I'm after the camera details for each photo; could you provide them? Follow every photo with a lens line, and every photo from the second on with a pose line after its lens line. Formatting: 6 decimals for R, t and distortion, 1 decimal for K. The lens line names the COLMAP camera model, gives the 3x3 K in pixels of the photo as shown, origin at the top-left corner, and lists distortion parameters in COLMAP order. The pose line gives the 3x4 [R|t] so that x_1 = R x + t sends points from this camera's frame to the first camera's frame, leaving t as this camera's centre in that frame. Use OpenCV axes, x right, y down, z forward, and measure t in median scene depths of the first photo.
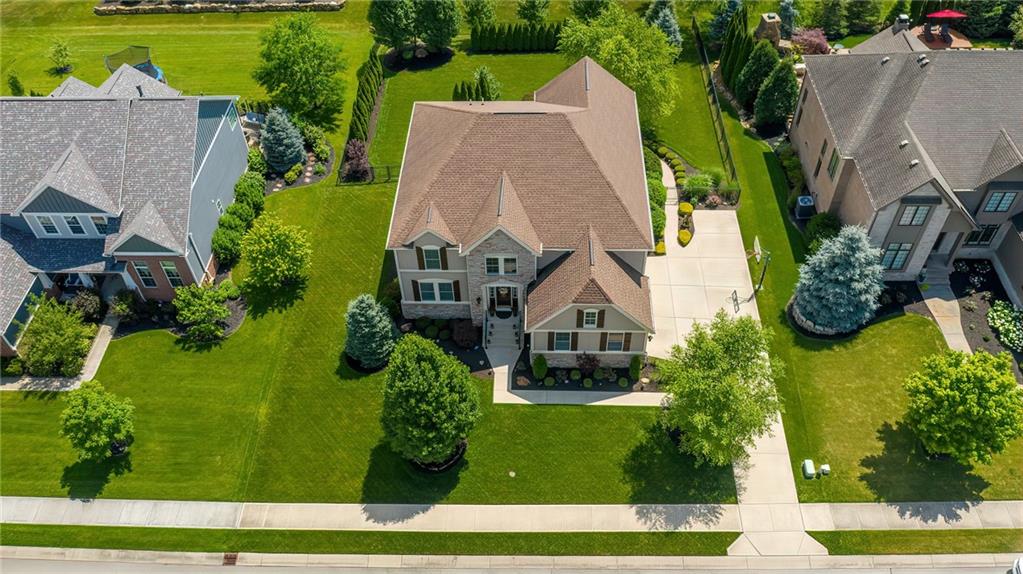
lens RADIAL K [[792.2, 0, 512.7], [0, 792.2, 287.2], [0, 0, 1]] dist [-0.038453, 0.015668]
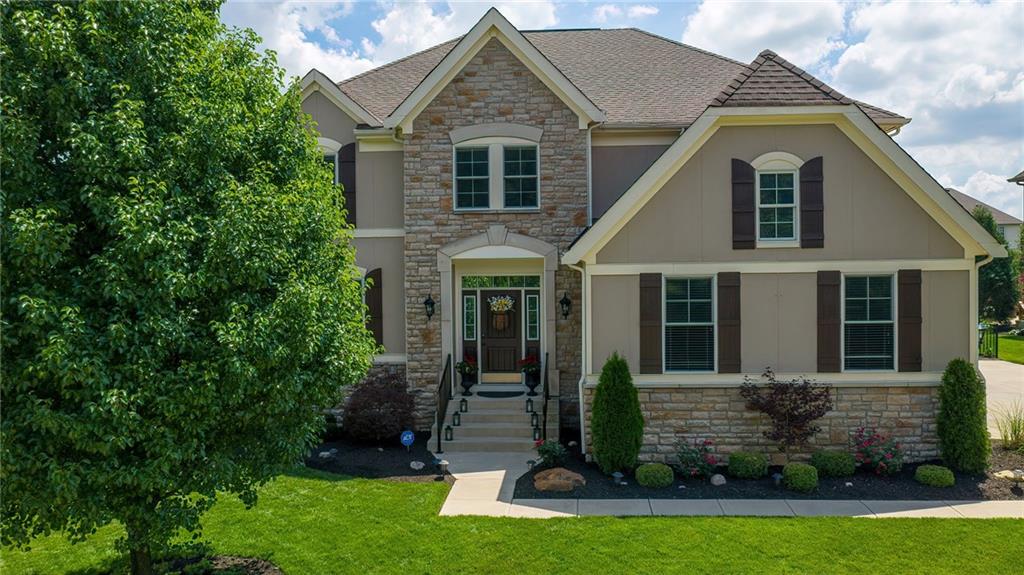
lens RADIAL K [[793.0, 0, 510.8], [0, 793.0, 287.4], [0, 0, 1]] dist [-0.038453, 0.015668]
pose [[0.999214, 0.008932, -0.038620, 0.007276], [-0.034026, 0.693067, -0.720070, 0.275801], [0.020335, 0.720818, 0.692826, 0.783765]]
